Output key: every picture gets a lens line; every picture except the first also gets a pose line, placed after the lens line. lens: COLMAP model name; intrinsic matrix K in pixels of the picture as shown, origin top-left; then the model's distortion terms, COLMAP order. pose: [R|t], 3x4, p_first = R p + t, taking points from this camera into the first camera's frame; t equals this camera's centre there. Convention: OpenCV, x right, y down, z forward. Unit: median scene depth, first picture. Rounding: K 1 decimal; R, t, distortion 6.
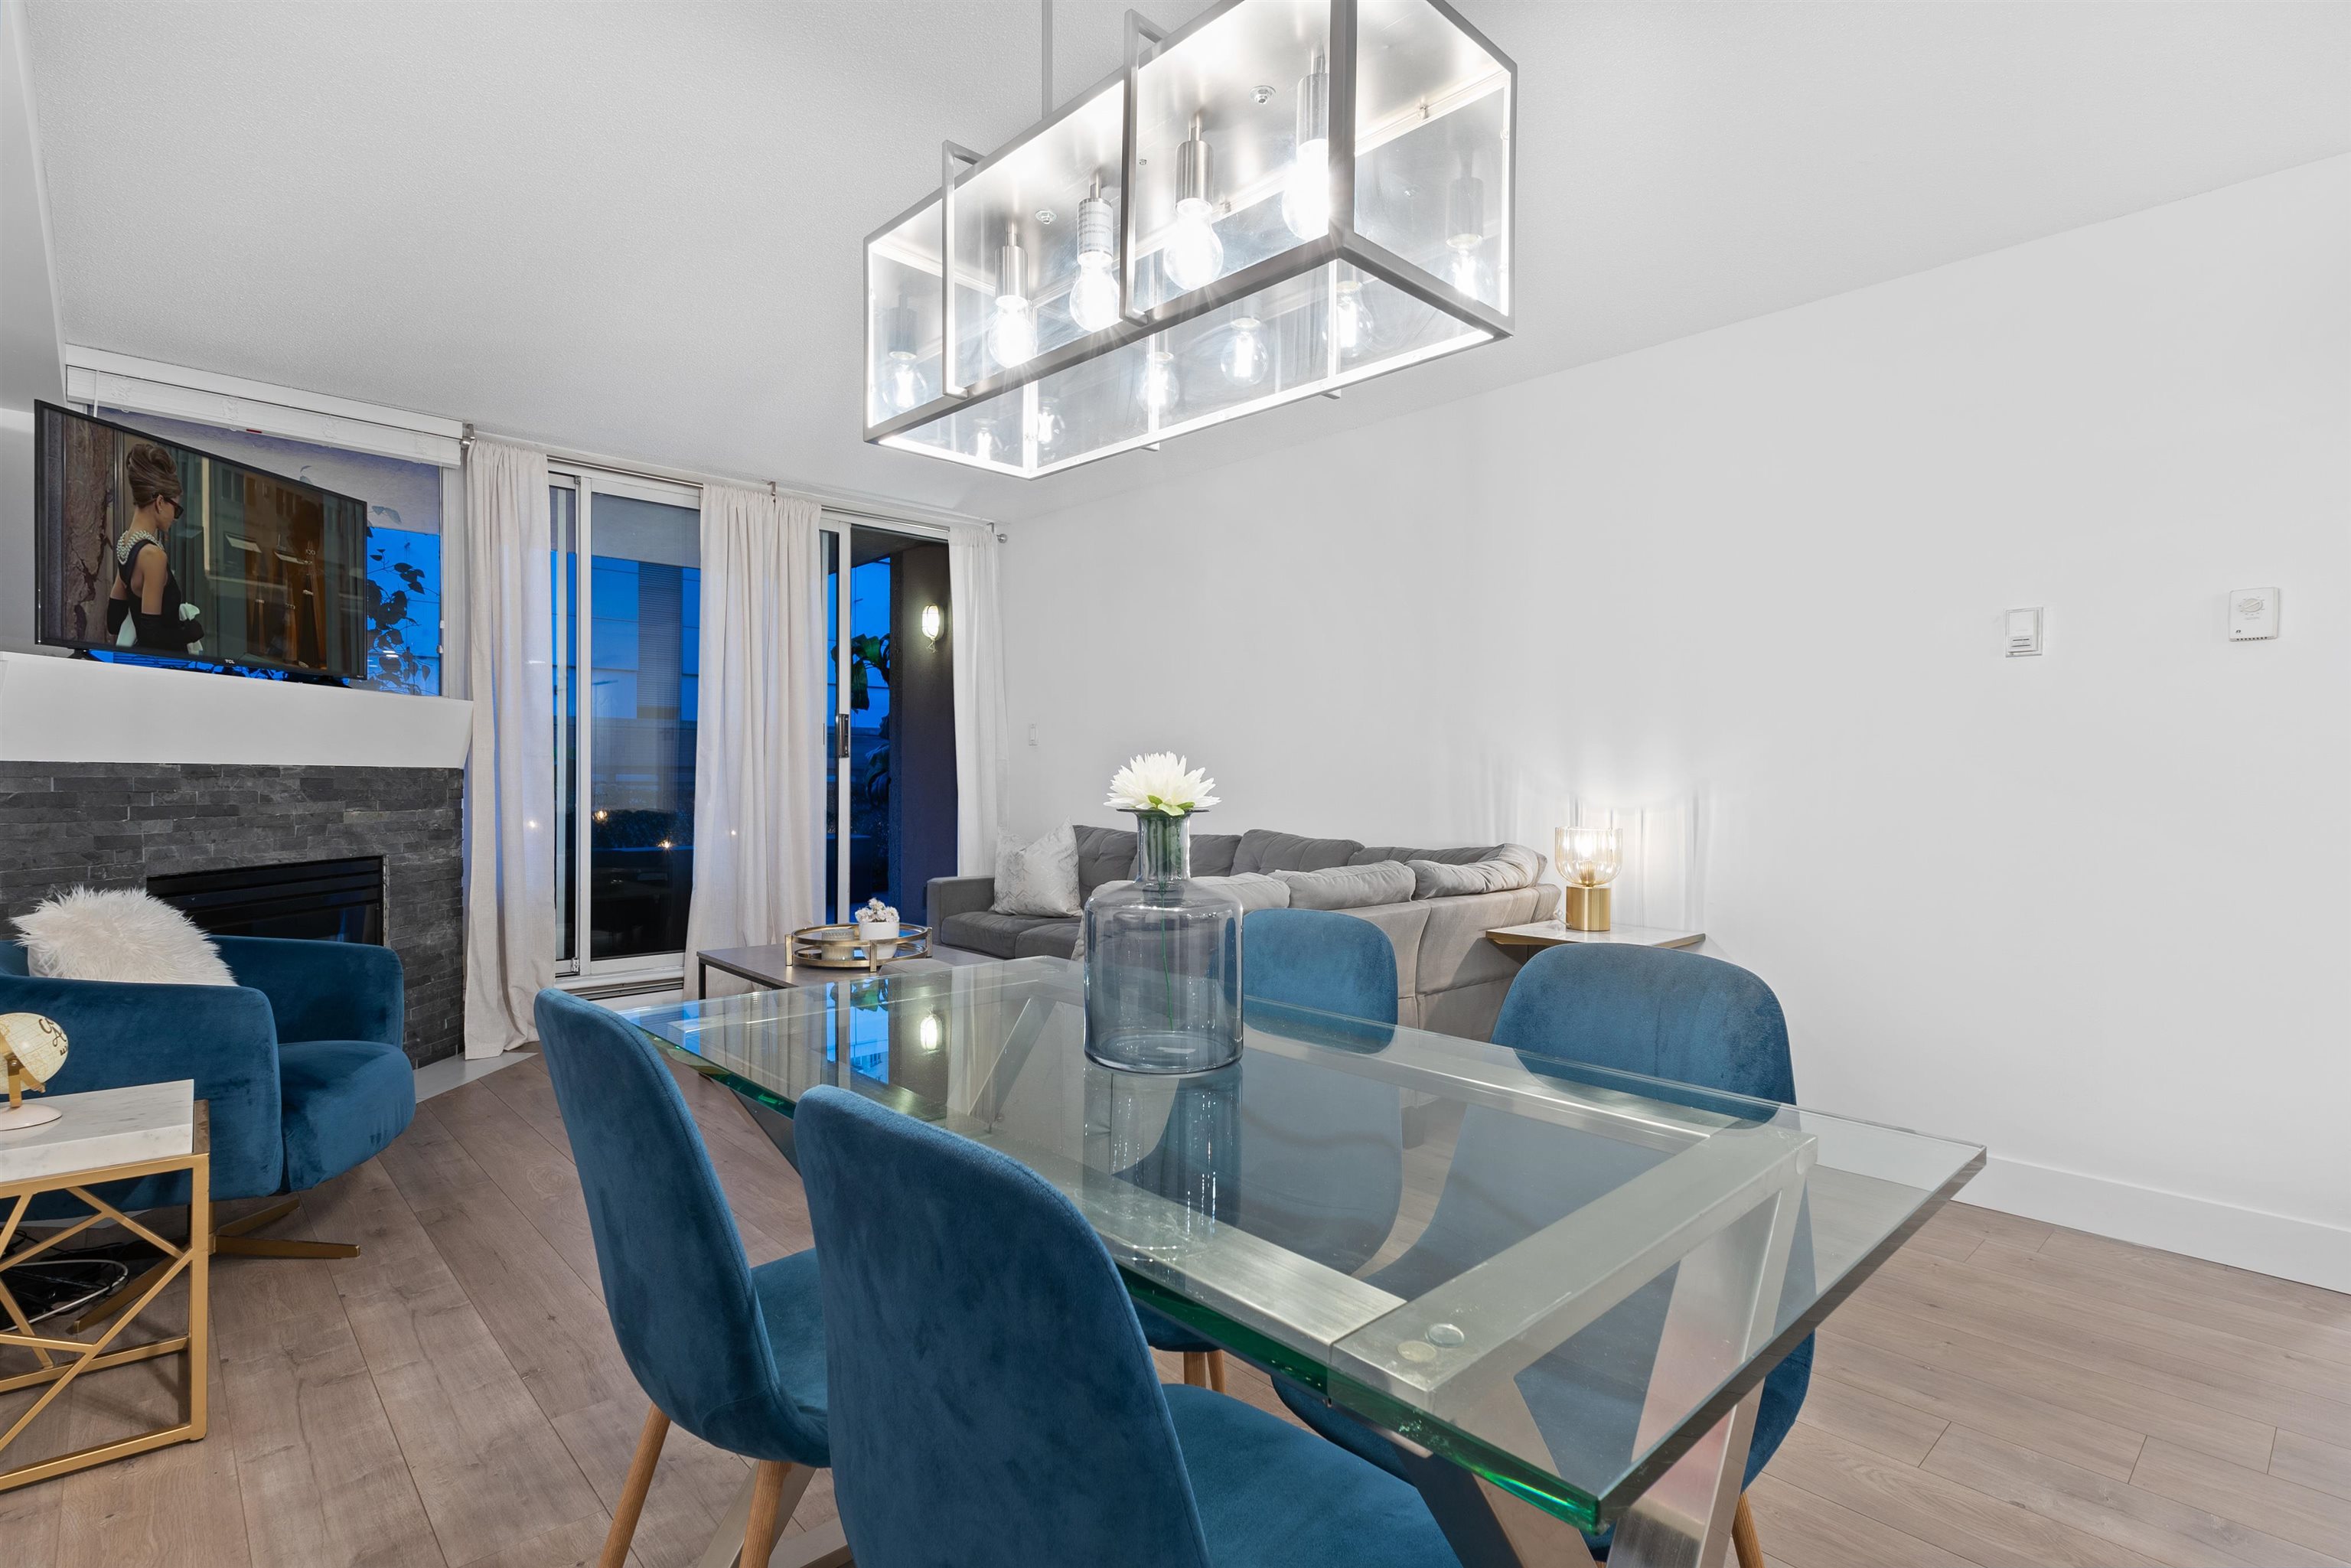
lens RADIAL K [[1127.2, 0, 1158.2], [0, 1127.2, 806.8], [0, 0, 1]] dist [0.002147, -0.001557]
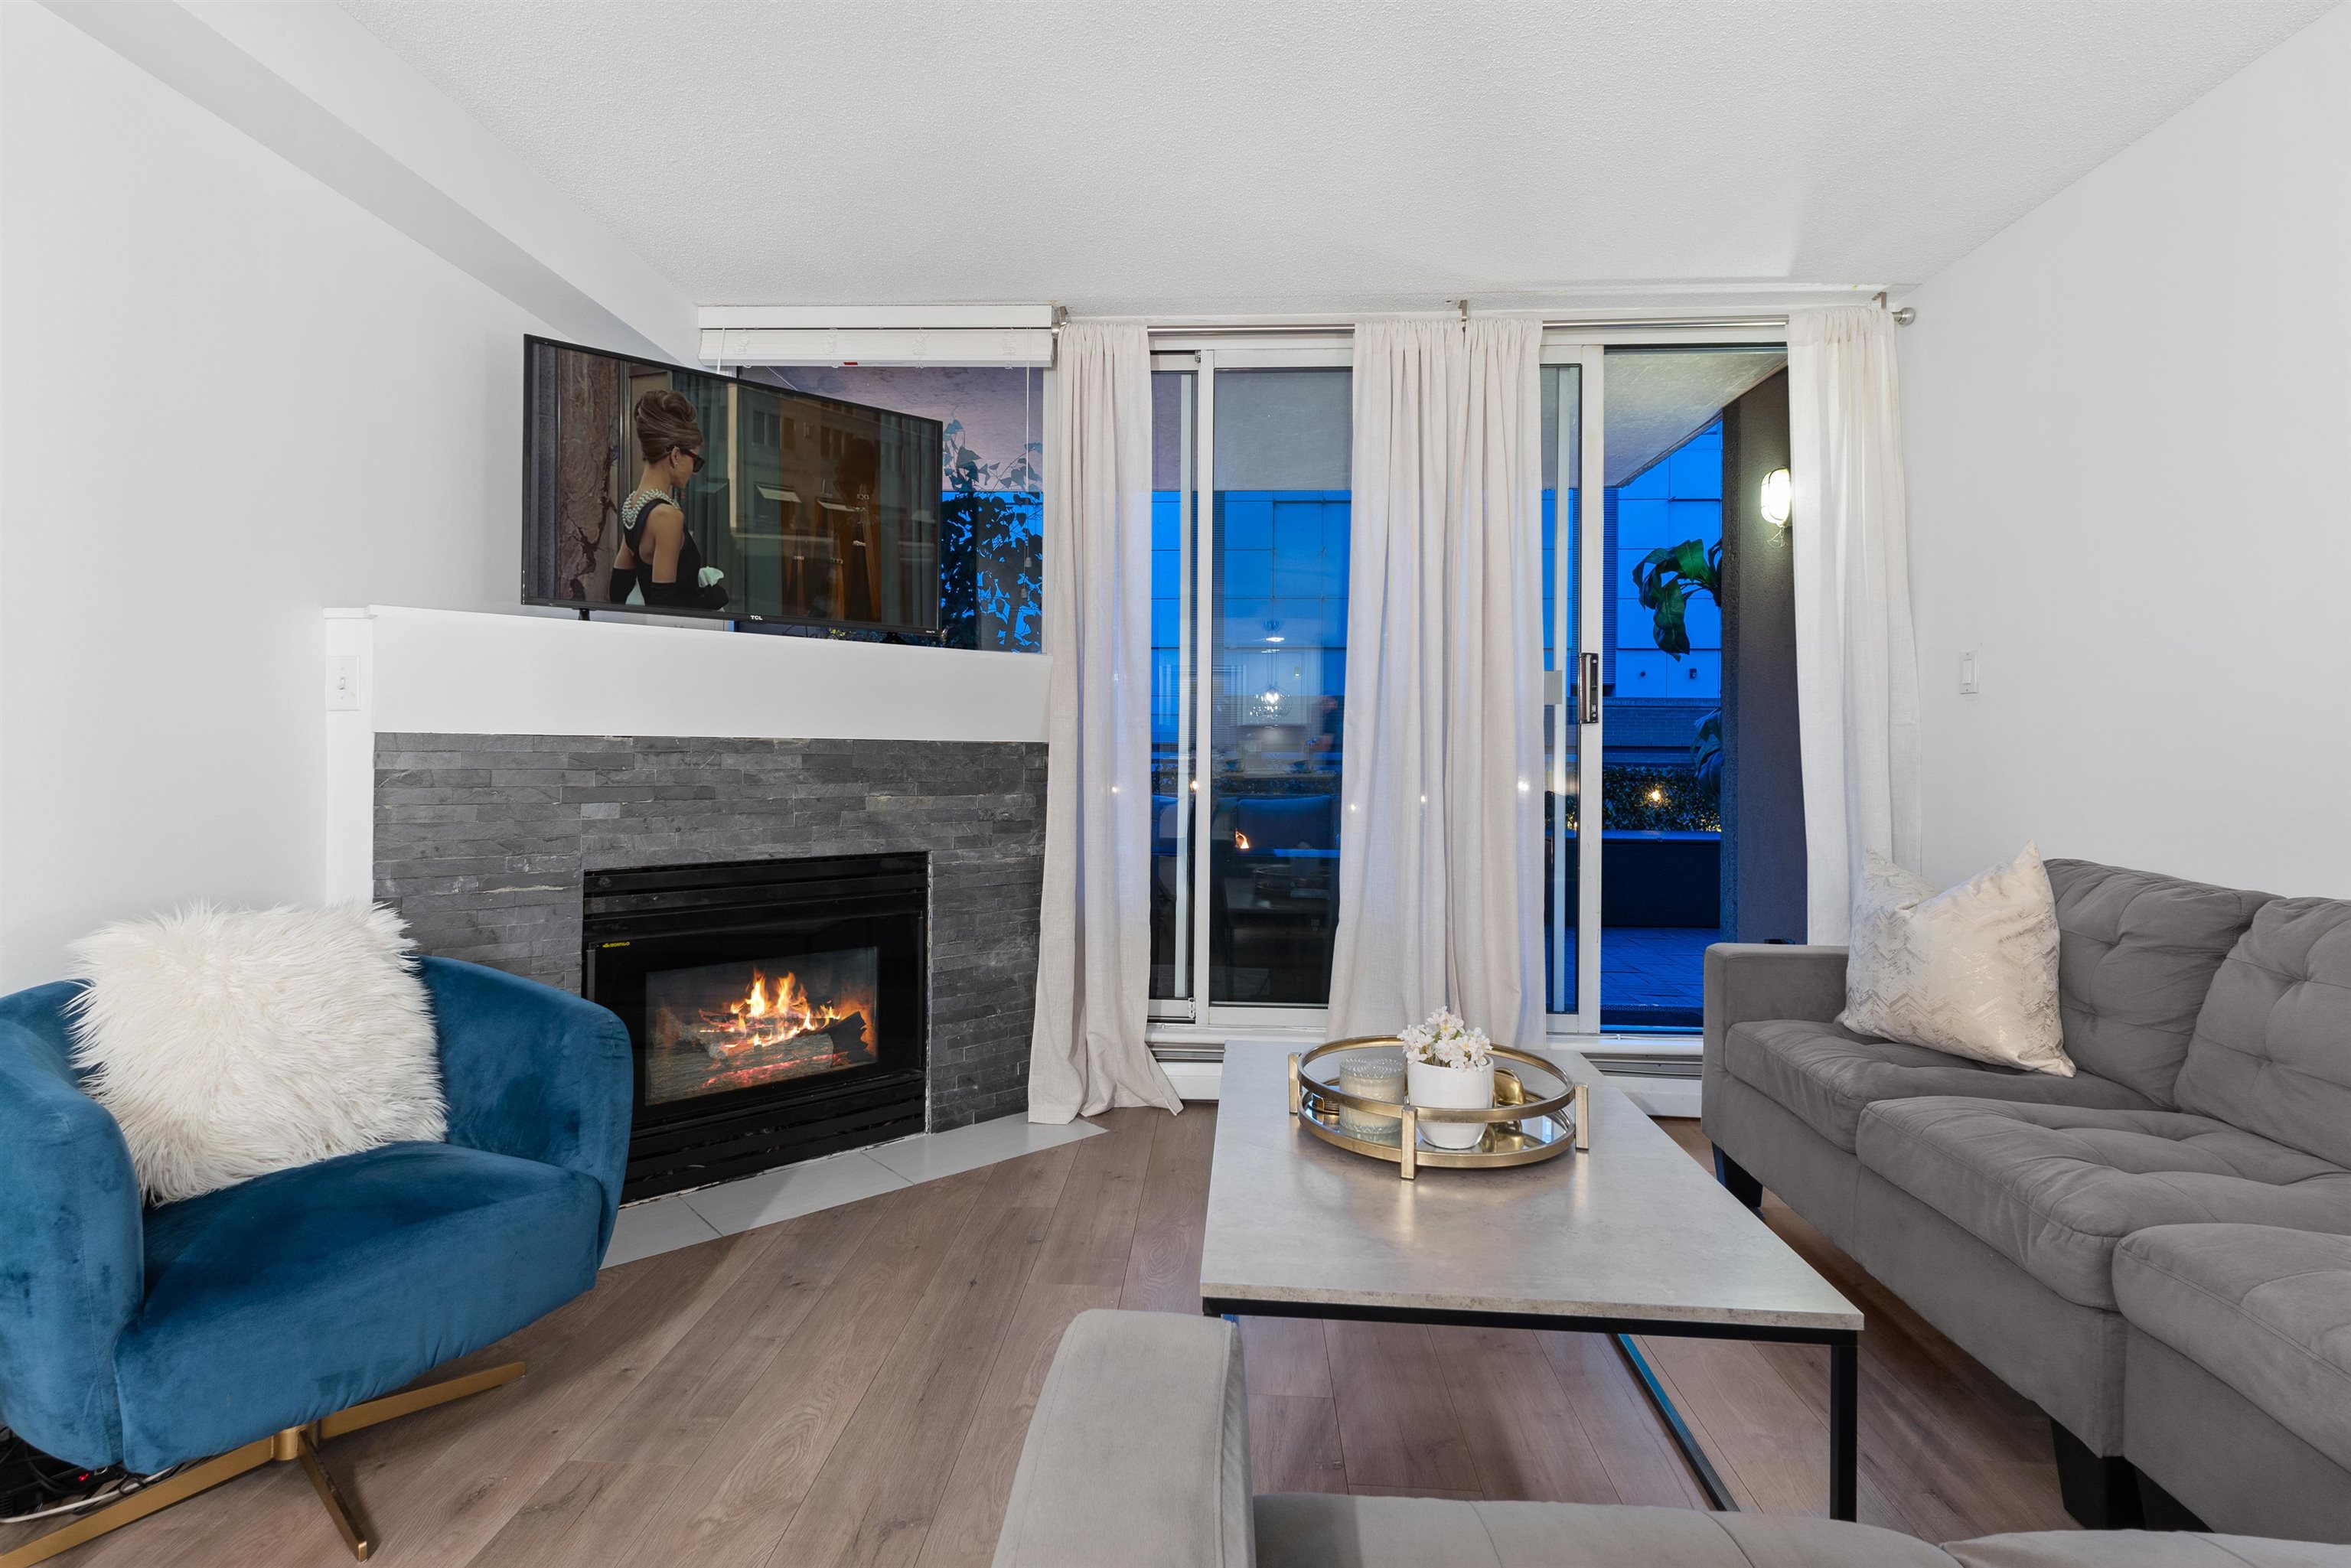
lens RADIAL K [[1093.2, 0, 1161.1], [0, 1093.2, 774.6], [0, 0, 1]] dist [-0.000601, -0.000563]
pose [[0.640314, 0.007151, -0.768080, 0.039430], [-0.017177, 0.999840, -0.005011, -0.012096], [0.767922, 0.016402, 0.640334, 0.623281]]
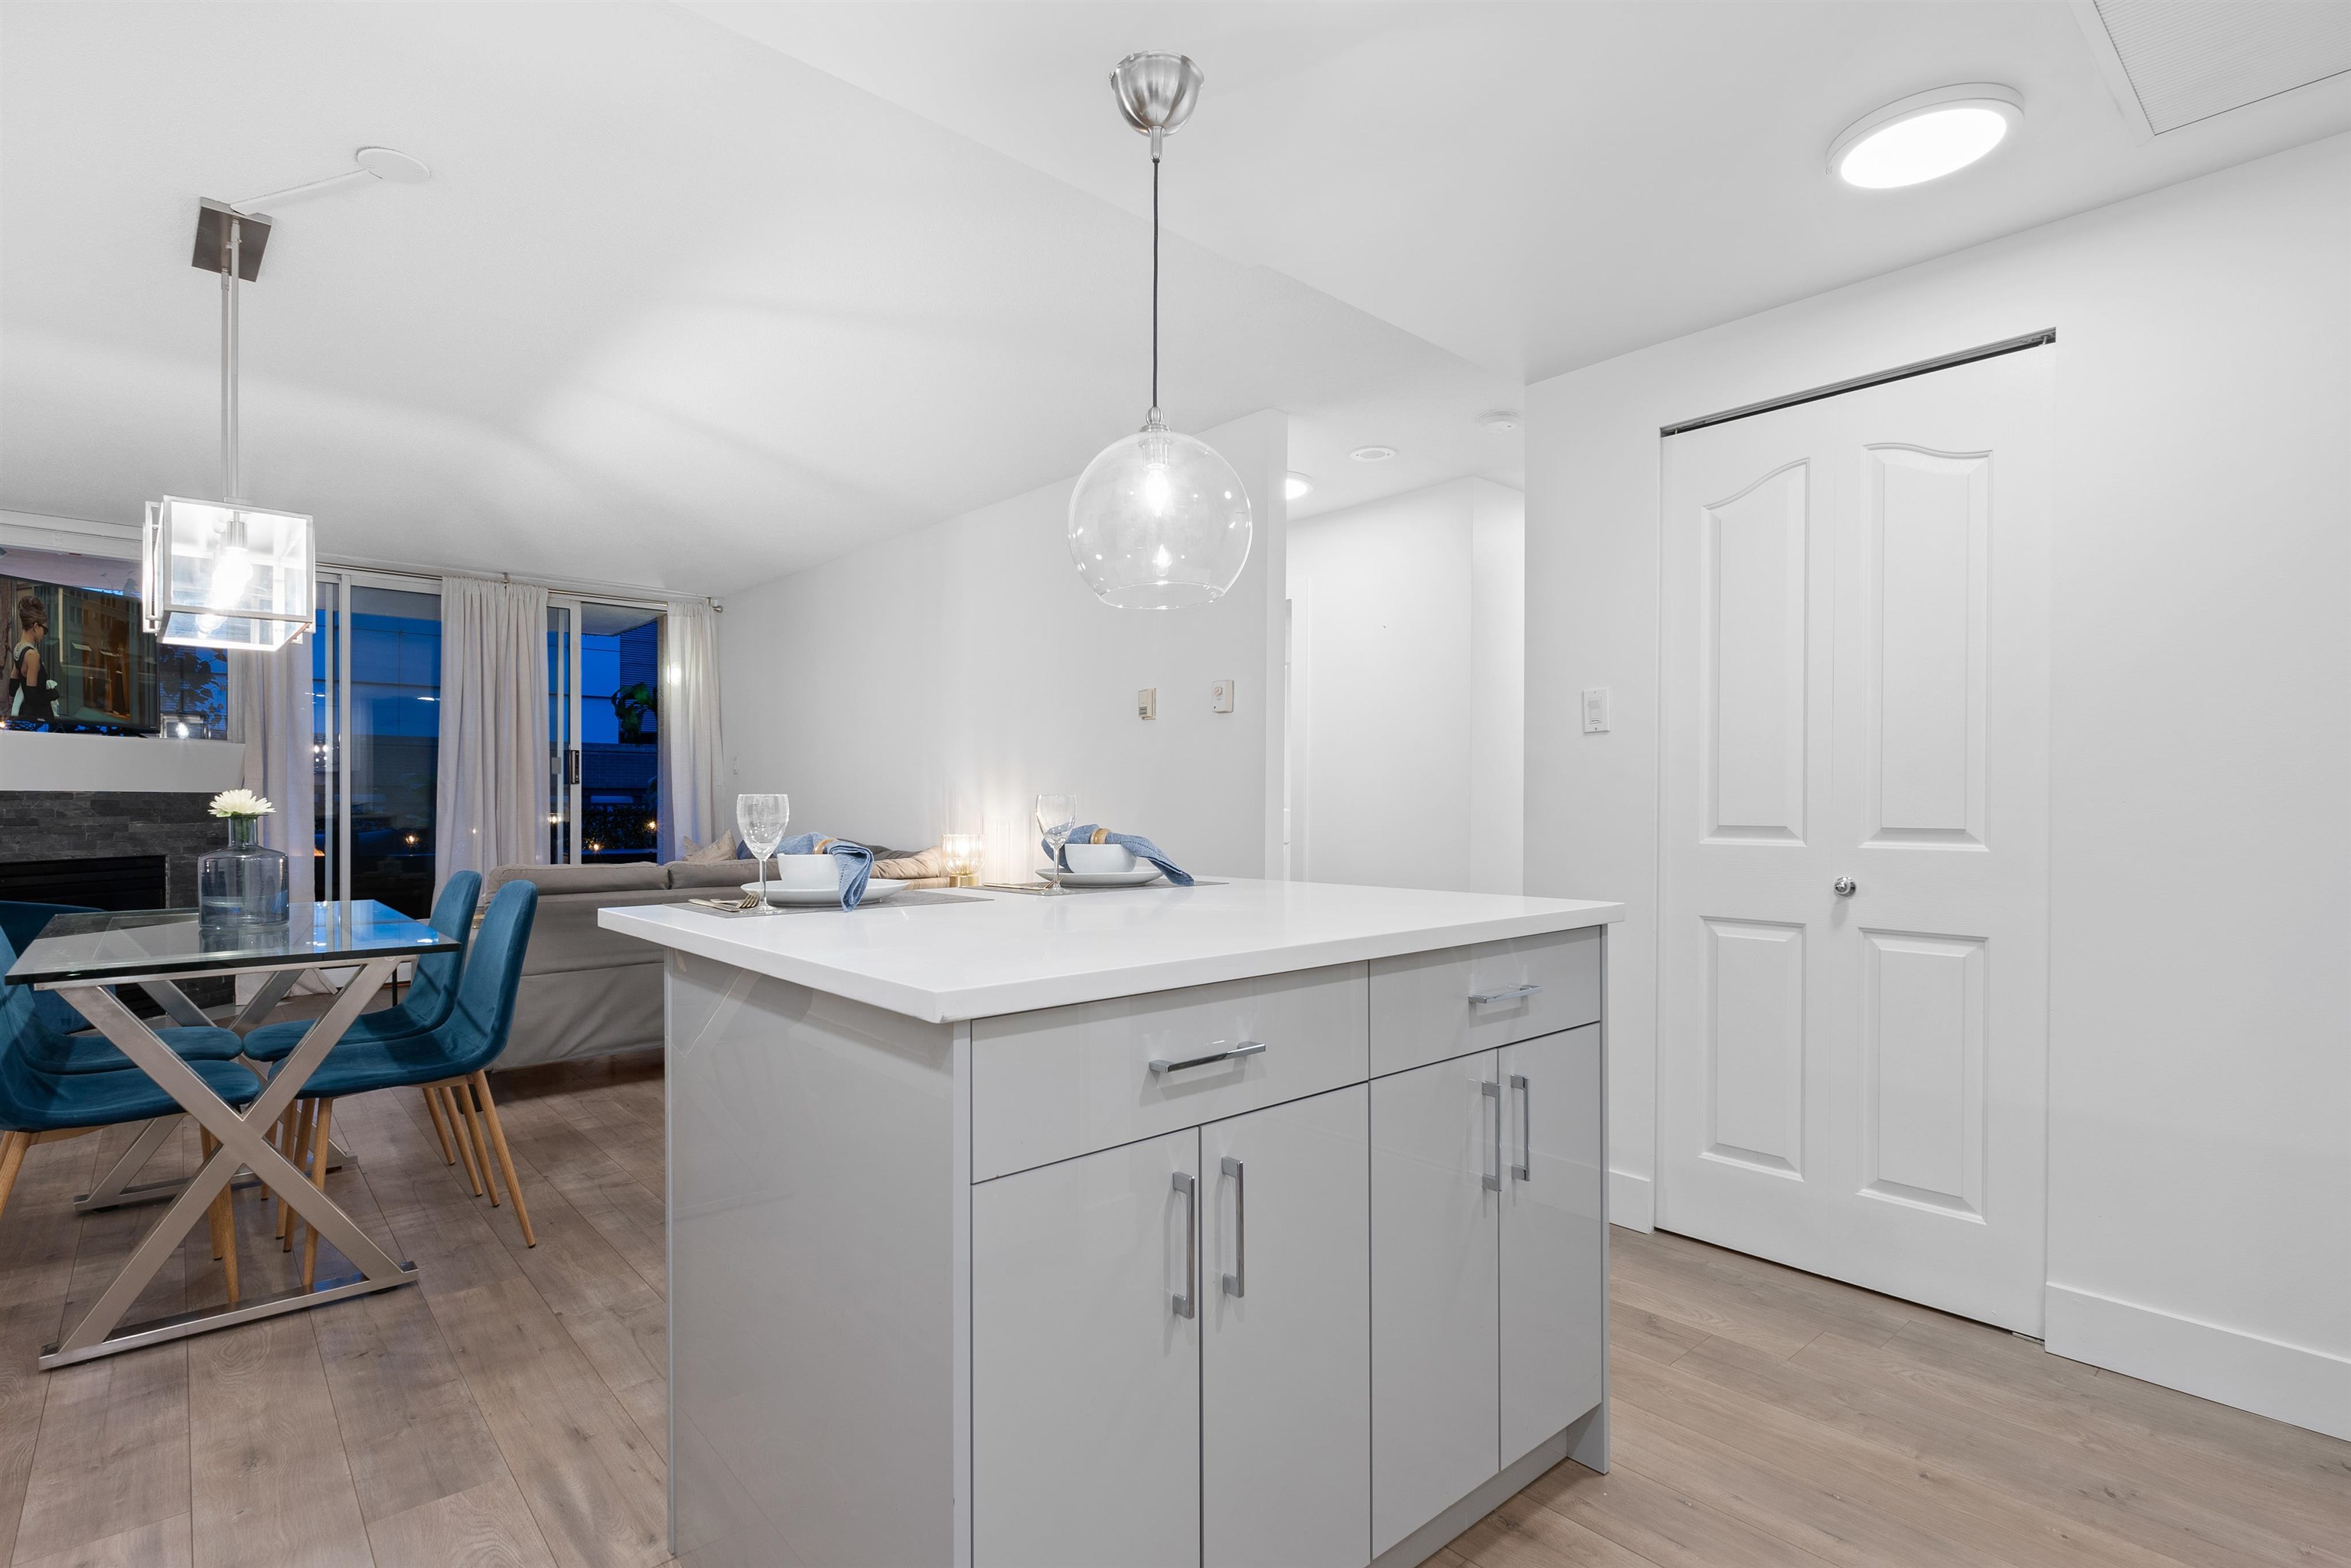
lens RADIAL K [[1148.3, 0, 1178.3], [0, 1148.3, 818.8], [0, 0, 1]] dist [-0.001358, -0.001540]
pose [[0.999667, 0.000009, -0.025812, 0.618284], [-0.000203, 0.999972, -0.007530, 0.008432], [0.025811, 0.007533, 0.999638, -0.399469]]
